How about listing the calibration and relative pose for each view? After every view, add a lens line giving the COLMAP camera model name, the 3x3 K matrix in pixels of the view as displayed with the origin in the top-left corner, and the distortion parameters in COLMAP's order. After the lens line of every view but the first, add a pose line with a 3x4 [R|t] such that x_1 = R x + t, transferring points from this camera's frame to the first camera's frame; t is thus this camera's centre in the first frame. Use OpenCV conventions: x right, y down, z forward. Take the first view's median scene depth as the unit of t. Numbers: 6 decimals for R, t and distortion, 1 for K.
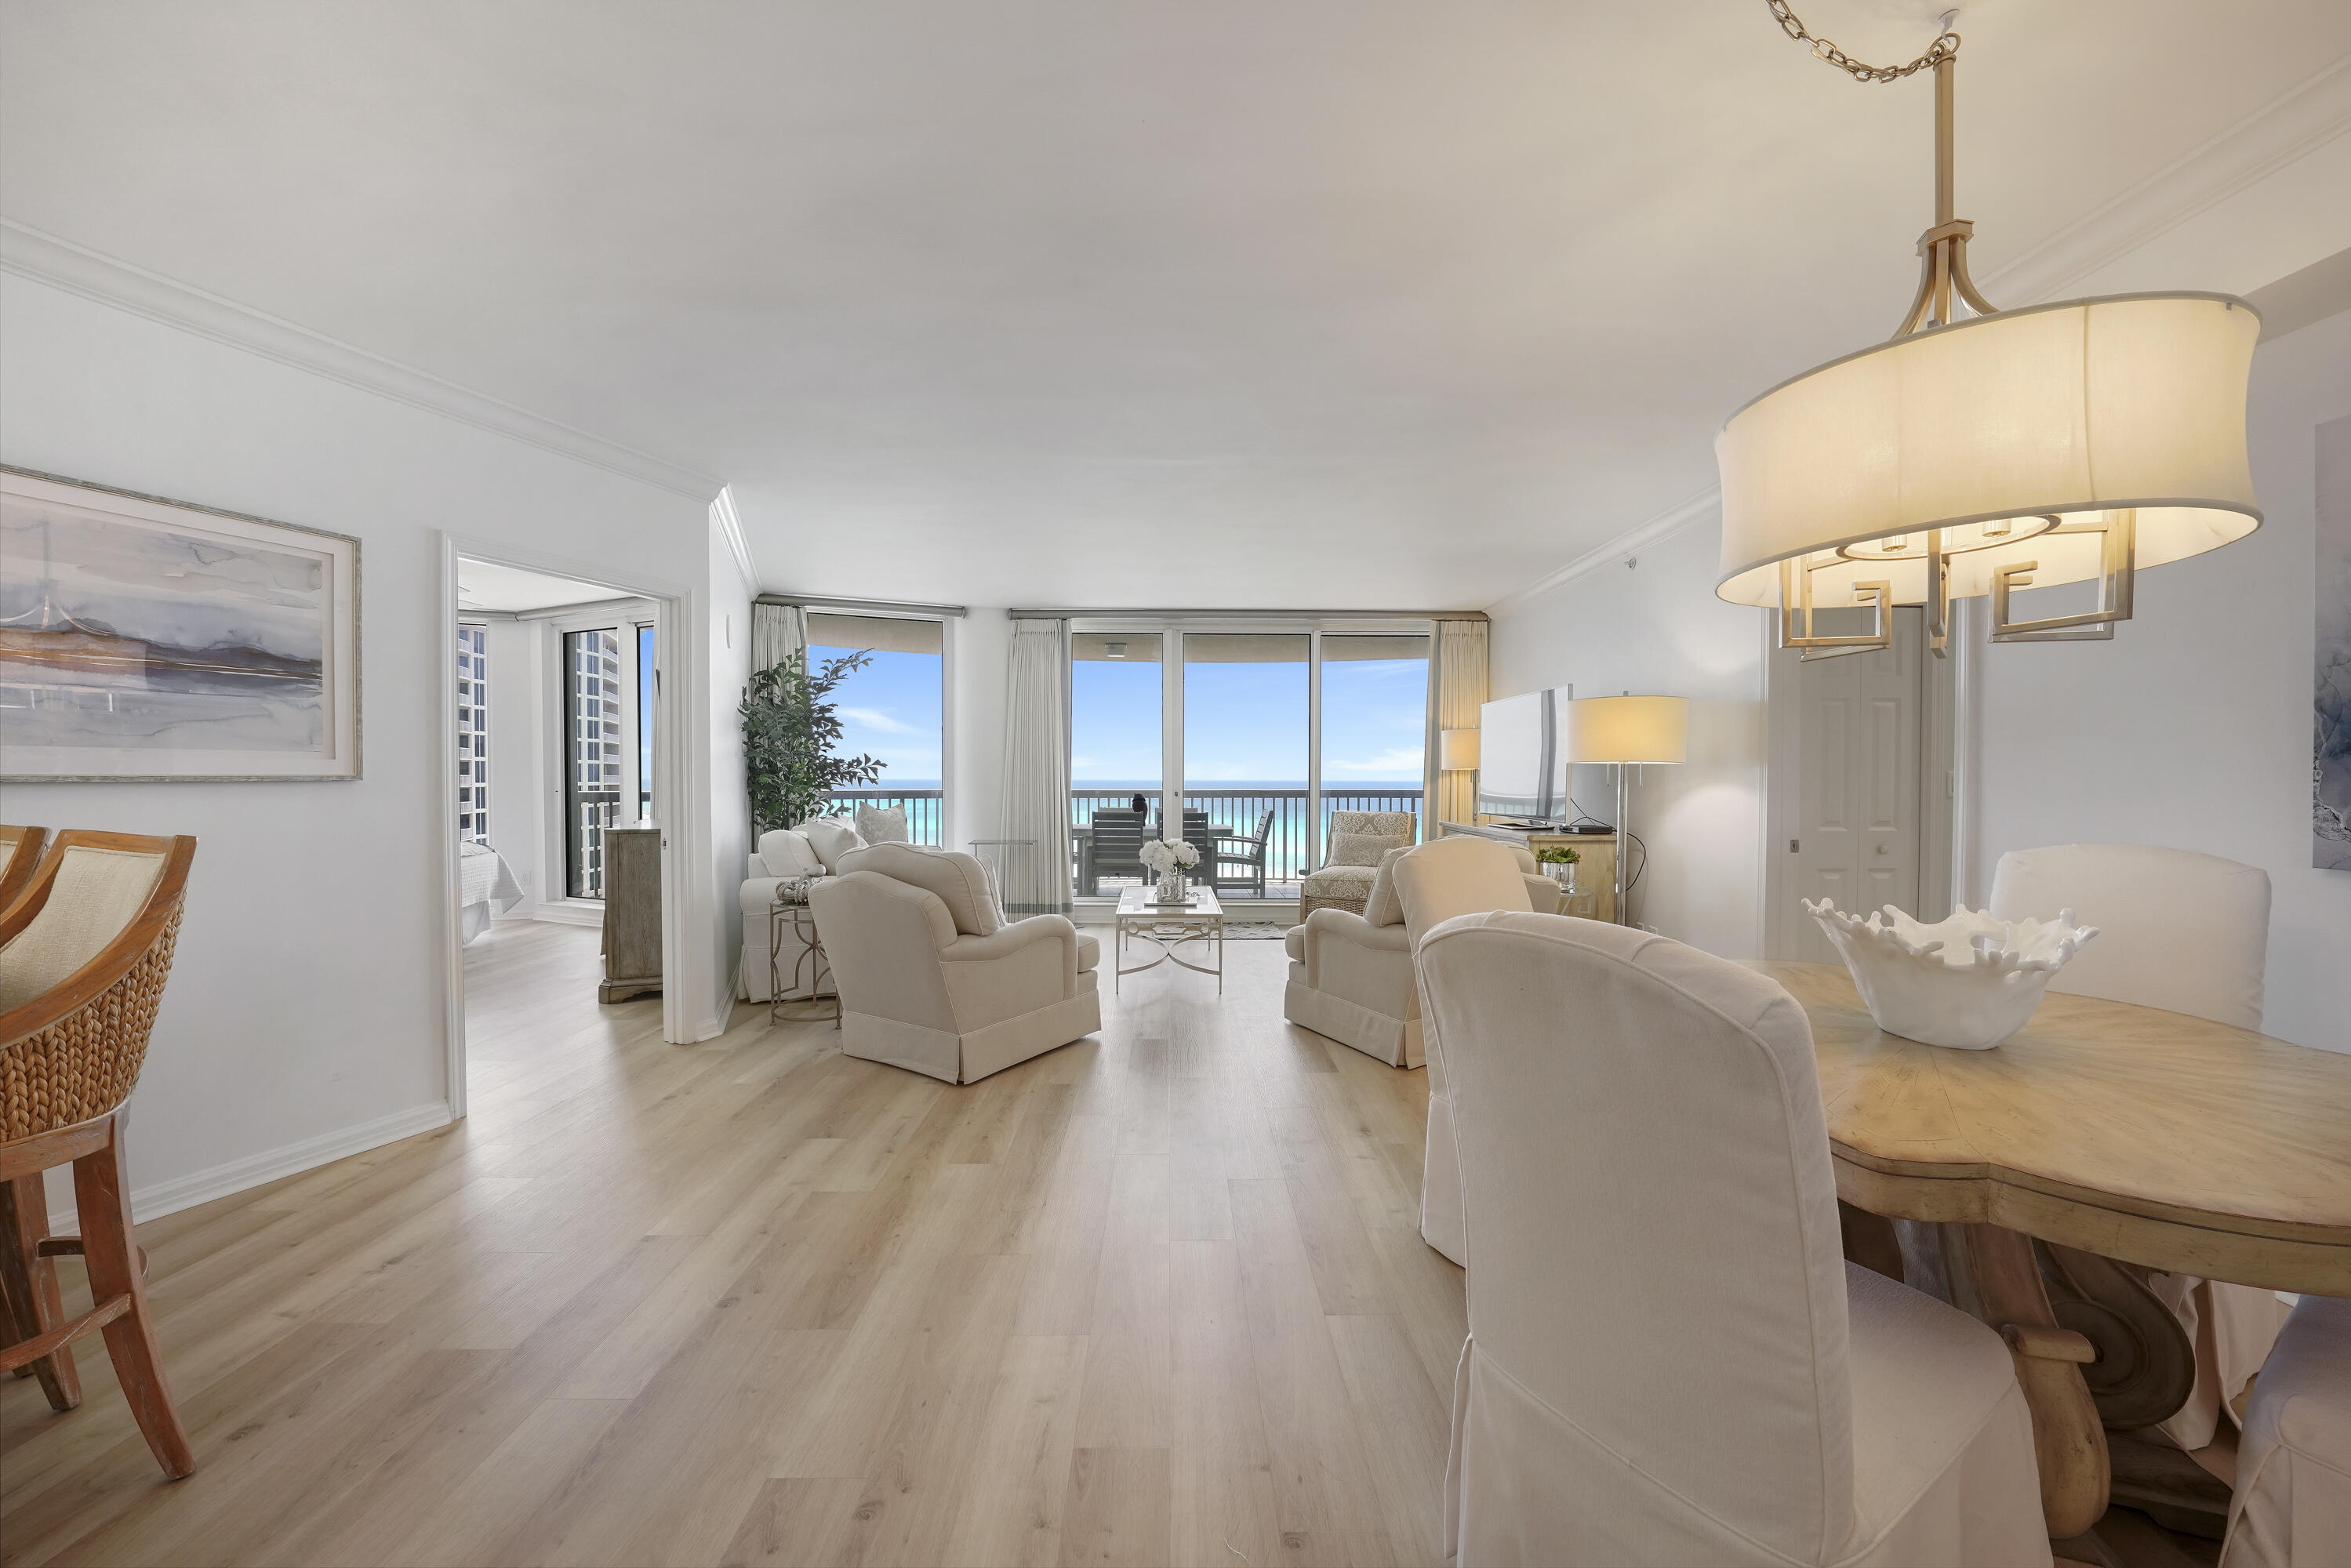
lens RADIAL K [[840.0, 0, 1171.9], [0, 840.0, 791.3], [0, 0, 1]] dist [-0.017857, 0.001738]
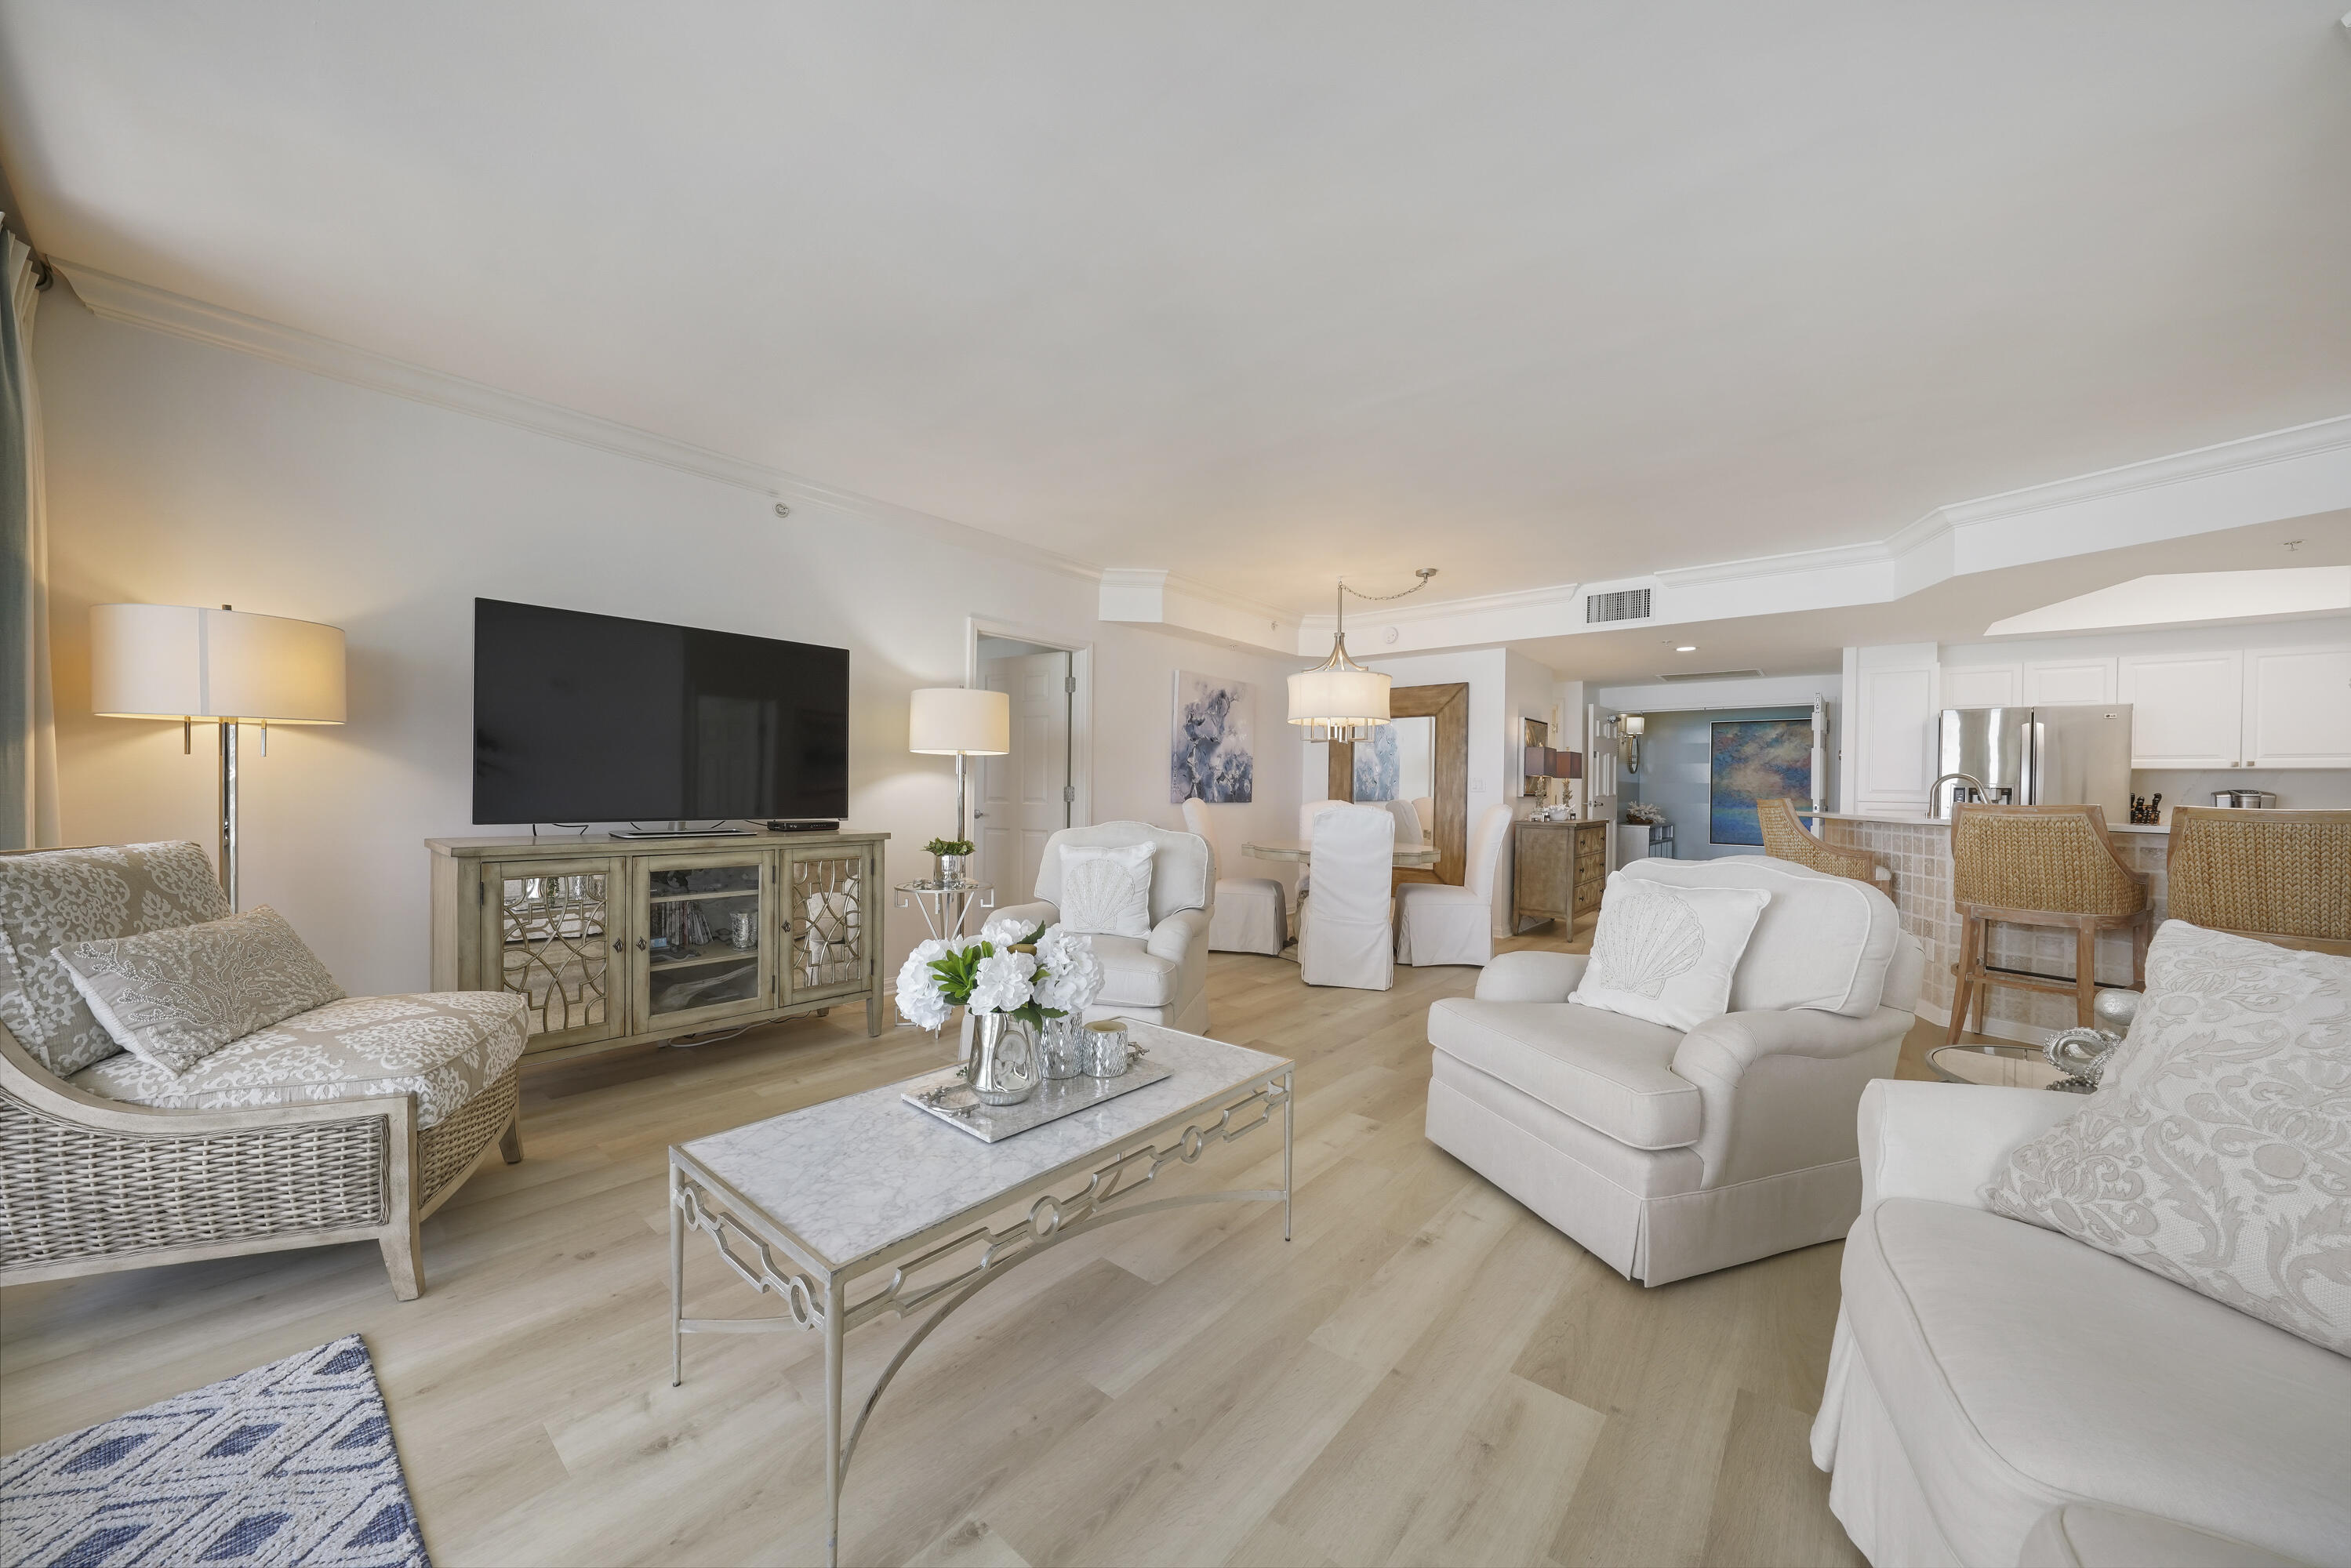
lens RADIAL K [[840.0, 0, 1161.6], [0, 840.0, 792.5], [0, 0, 1]] dist [-0.017857, 0.001738]
pose [[-0.758239, -0.012321, 0.651860, -0.209810], [-0.003436, 0.999883, 0.014903, -0.000022], [-0.651967, 0.009060, -0.758193, 0.981487]]
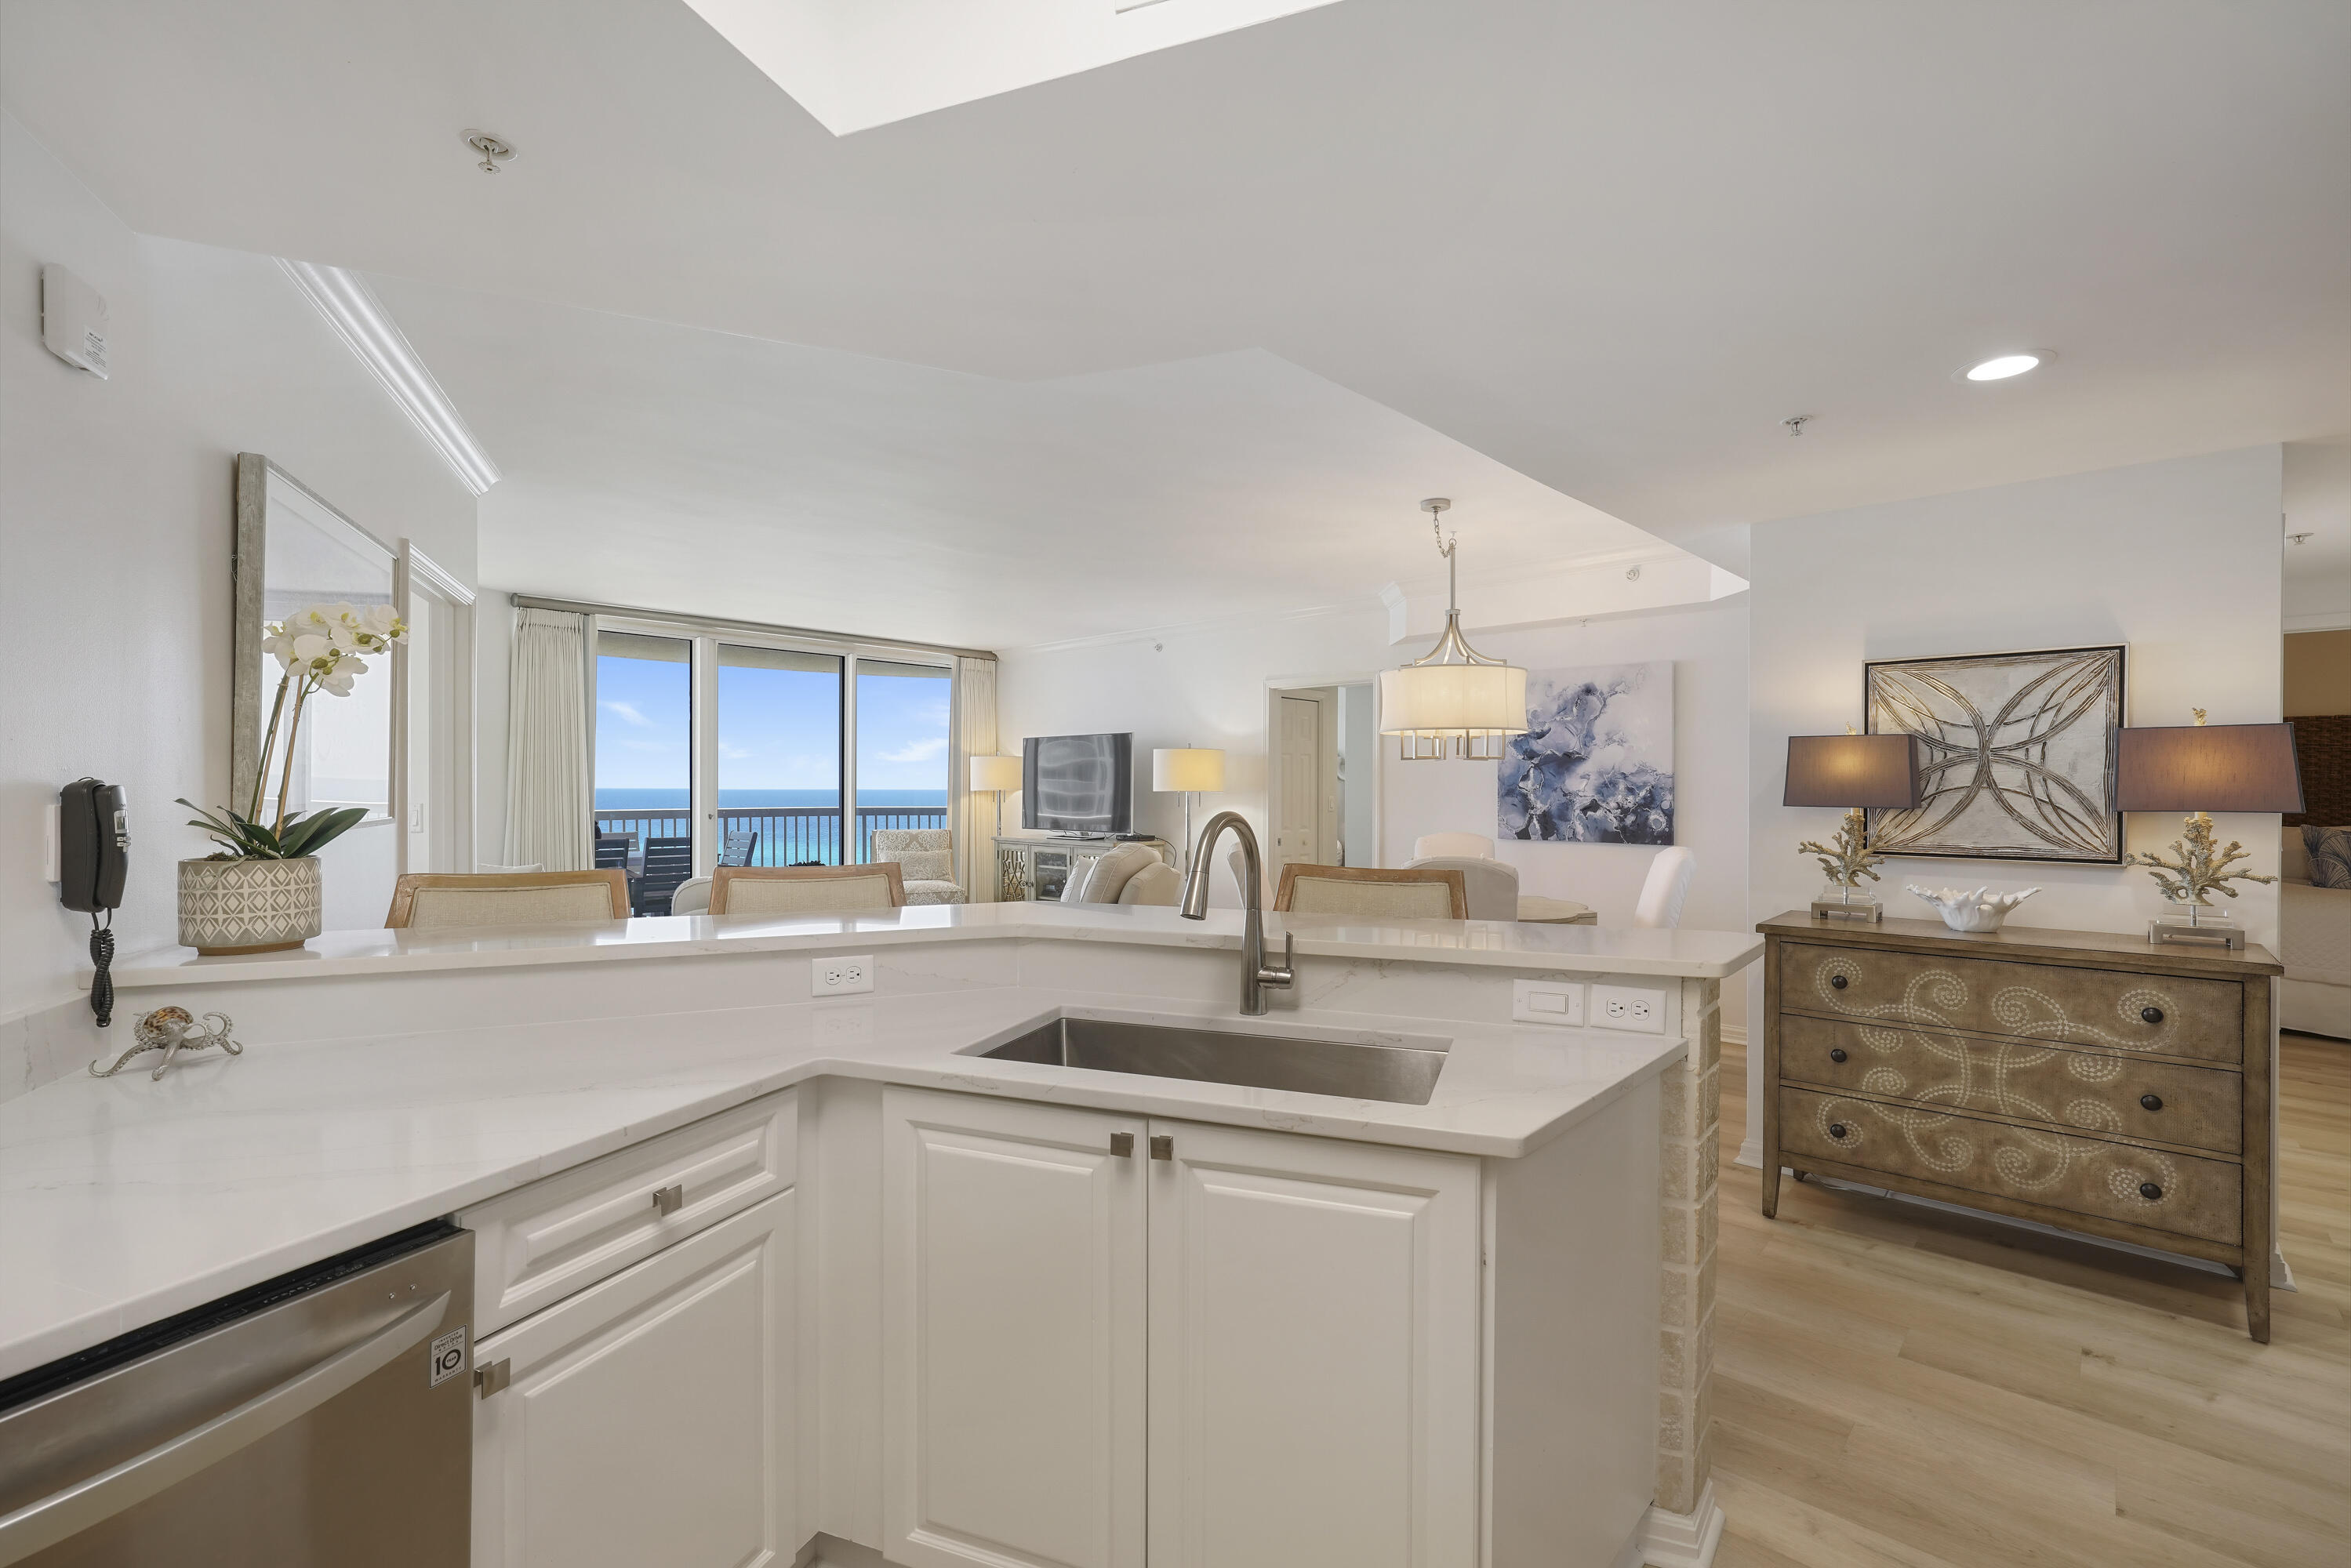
lens RADIAL K [[1027.1, 0, 1177.2], [0, 1027.1, 789.5], [0, 0, 1]] dist [-0.002389, -0.001147]
pose [[0.692045, -0.000476, 0.721854, -0.477302], [0.008721, 0.999932, -0.007701, -0.014002], [-0.721802, 0.011625, 0.692002, -0.154976]]
